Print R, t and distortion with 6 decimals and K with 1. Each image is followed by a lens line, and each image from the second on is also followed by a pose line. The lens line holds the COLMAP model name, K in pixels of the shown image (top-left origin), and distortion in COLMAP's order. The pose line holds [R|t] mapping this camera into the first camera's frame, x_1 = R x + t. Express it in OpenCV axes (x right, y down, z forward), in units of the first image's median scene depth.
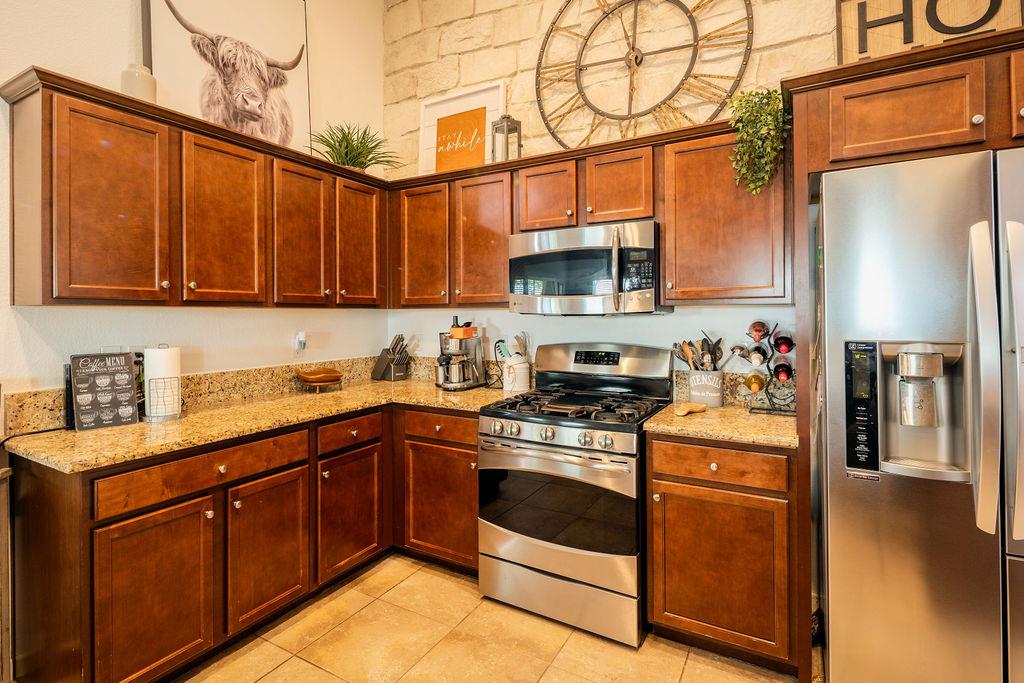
lens RADIAL K [[494.3, 0, 508.7], [0, 494.3, 314.2], [0, 0, 1]] dist [0.002086, -0.005444]
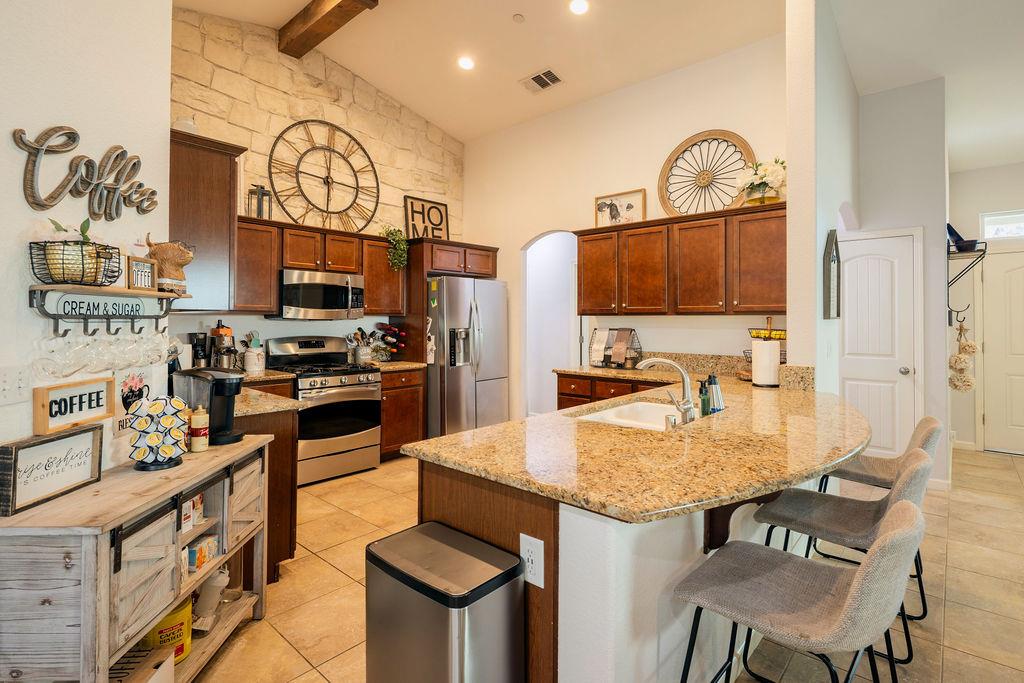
lens RADIAL K [[494.3, 0, 511.4], [0, 494.3, 318.1], [0, 0, 1]] dist [0.002086, -0.005444]
pose [[0.205149, 0.009357, 0.978686, -1.519292], [-0.005150, 0.999951, -0.008481, 0.007063], [-0.978717, -0.003300, 0.205187, -0.051906]]
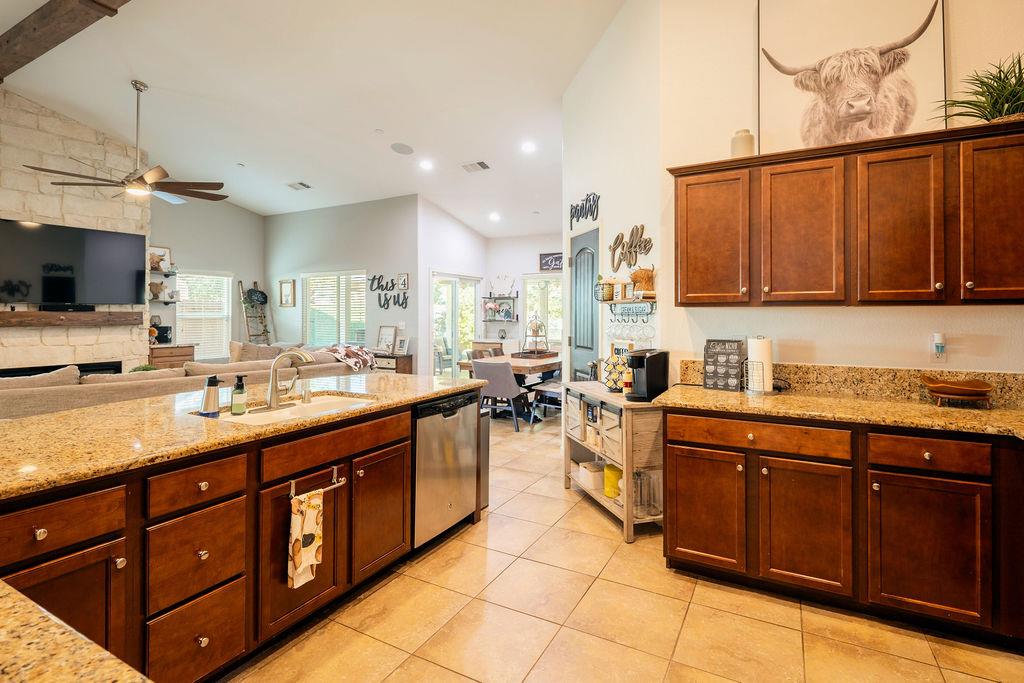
lens RADIAL K [[494.3, 0, 513.8], [0, 494.3, 314.7], [0, 0, 1]] dist [0.002086, -0.005444]
pose [[0.021368, 0.002669, -0.999768, 0.509846], [-0.000355, 0.999996, 0.002662, 0.001779], [0.999772, 0.000298, 0.021369, 0.290220]]
